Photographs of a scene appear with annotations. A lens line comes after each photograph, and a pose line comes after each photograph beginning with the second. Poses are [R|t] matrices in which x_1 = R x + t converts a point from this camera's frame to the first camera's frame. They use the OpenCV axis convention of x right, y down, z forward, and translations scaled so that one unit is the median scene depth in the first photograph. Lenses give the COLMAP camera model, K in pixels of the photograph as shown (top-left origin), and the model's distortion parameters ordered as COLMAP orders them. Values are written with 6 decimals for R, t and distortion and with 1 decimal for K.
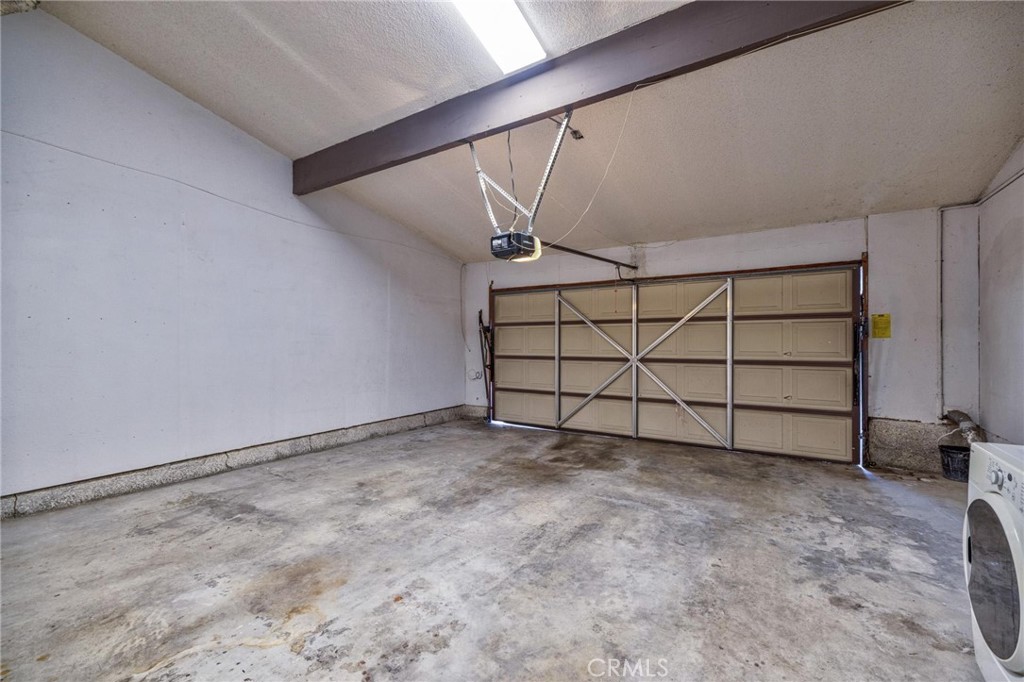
lens RADIAL K [[428.3, 0, 524.8], [0, 428.3, 343.6], [0, 0, 1]] dist [-0.002256, 0.000617]
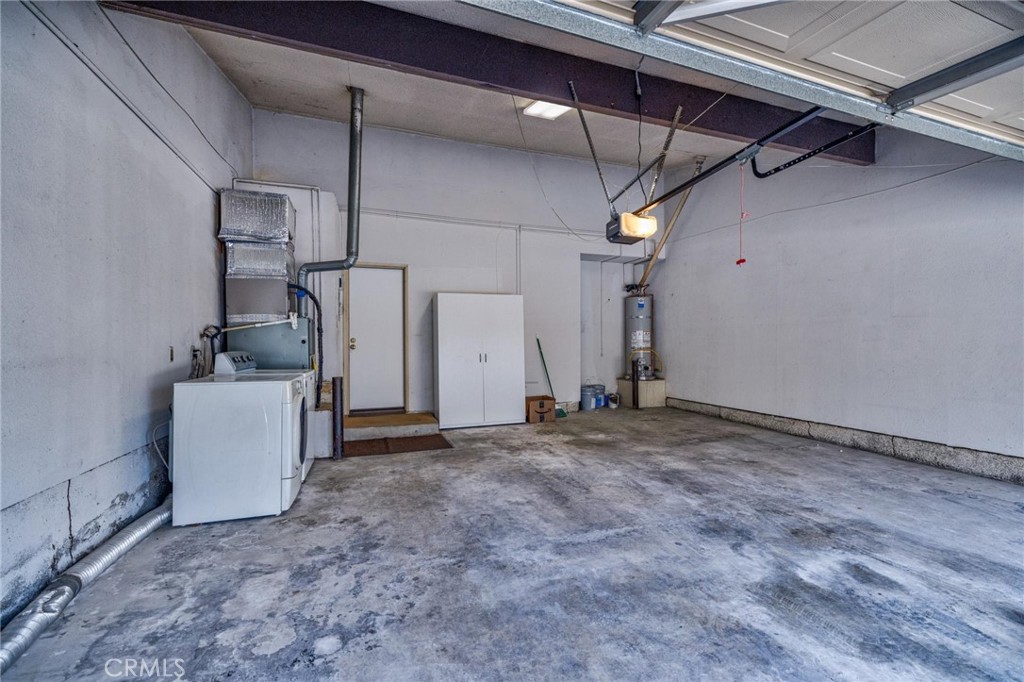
lens RADIAL K [[428.3, 0, 520.2], [0, 428.3, 342.6], [0, 0, 1]] dist [-0.002256, 0.000617]
pose [[-0.616937, 0.002775, -0.787008, 0.977544], [0.000224, 0.999994, 0.003351, 0.040130], [0.787012, 0.001892, -0.616934, 1.482858]]
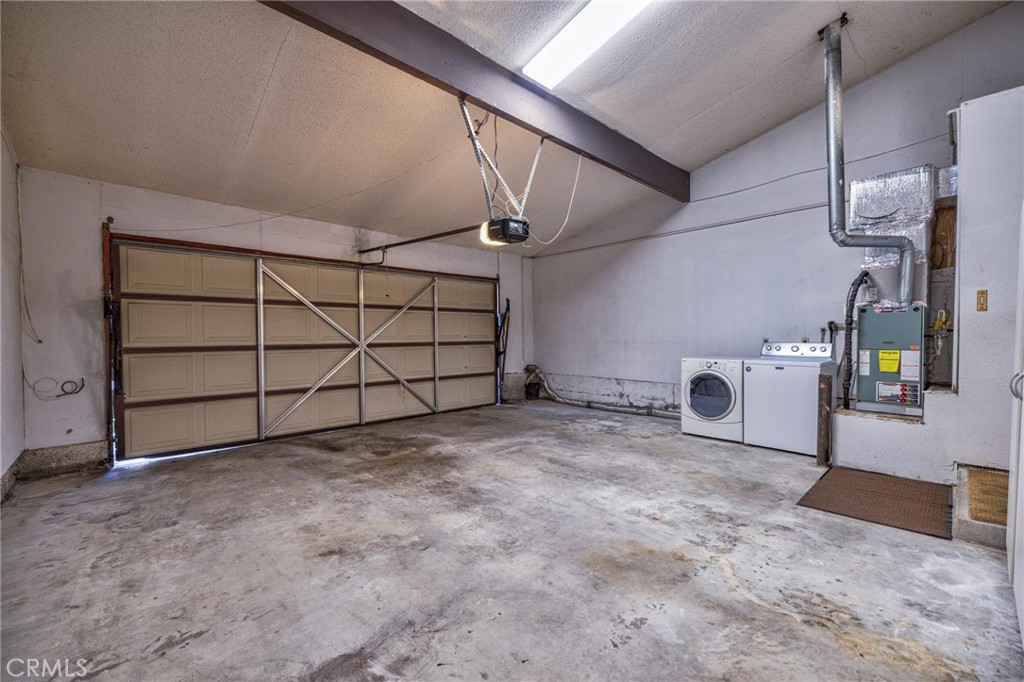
lens RADIAL K [[428.3, 0, 517.2], [0, 428.3, 344.0], [0, 0, 1]] dist [-0.002256, 0.000617]
pose [[0.240495, -0.019593, 0.970453, -1.100973], [0.011017, 0.999787, 0.017455, 0.038529], [-0.970588, 0.006493, 0.240660, 0.746867]]
